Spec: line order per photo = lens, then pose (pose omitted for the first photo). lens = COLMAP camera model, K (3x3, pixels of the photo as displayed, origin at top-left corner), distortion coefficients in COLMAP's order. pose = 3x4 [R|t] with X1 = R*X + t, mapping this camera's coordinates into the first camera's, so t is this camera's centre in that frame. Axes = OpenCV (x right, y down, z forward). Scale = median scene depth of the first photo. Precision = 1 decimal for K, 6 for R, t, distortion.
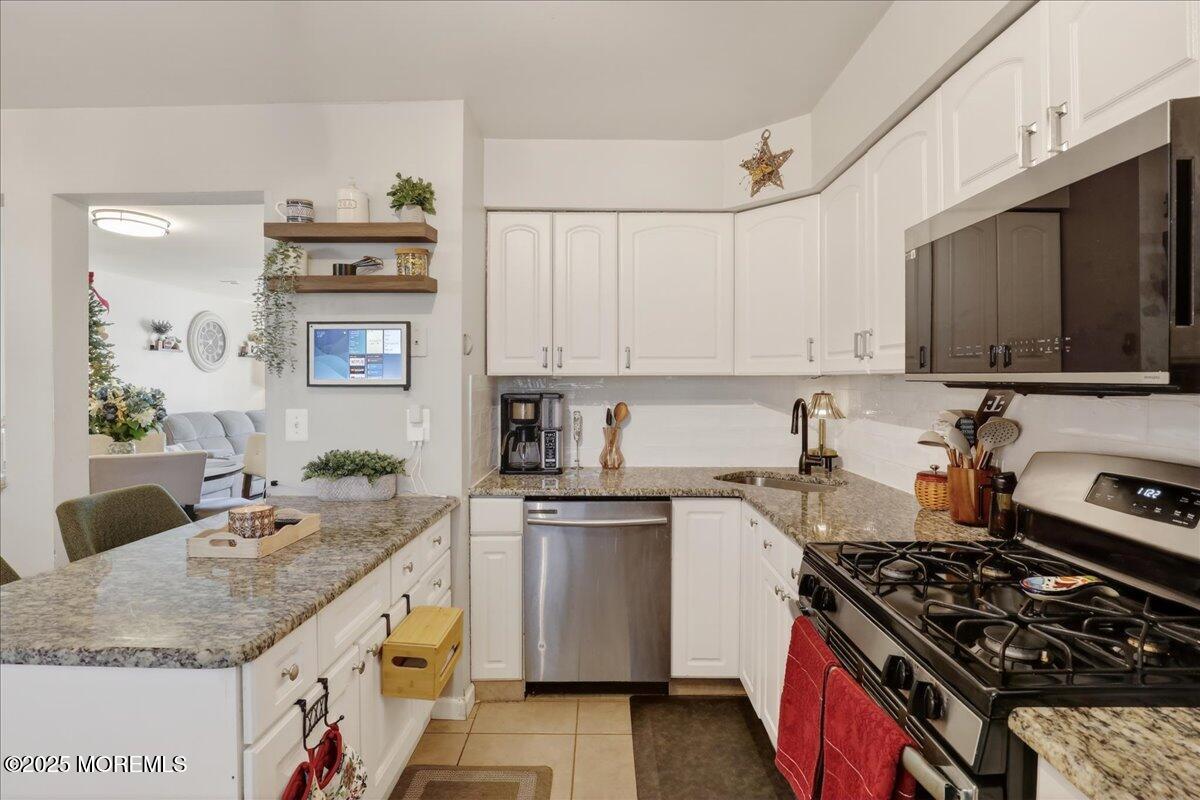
lens RADIAL K [[591.9, 0, 602.8], [0, 591.9, 396.5], [0, 0, 1]] dist [0.007272, 0.000413]
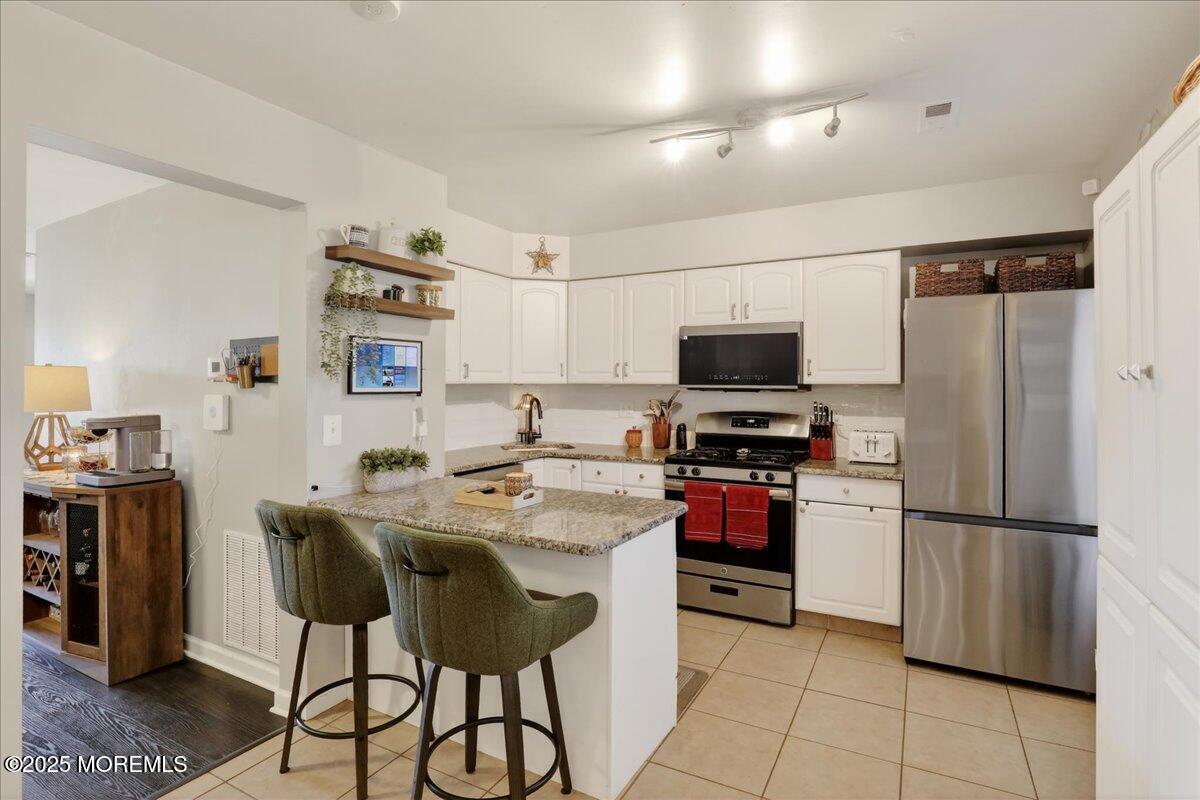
lens RADIAL K [[591.9, 0, 601.0], [0, 591.9, 390.8], [0, 0, 1]] dist [0.007272, 0.000413]
pose [[0.479495, -0.009358, 0.877495, -1.242166], [0.022538, 0.999745, -0.001653, -0.010660], [-0.877255, 0.020570, 0.479584, 0.068640]]
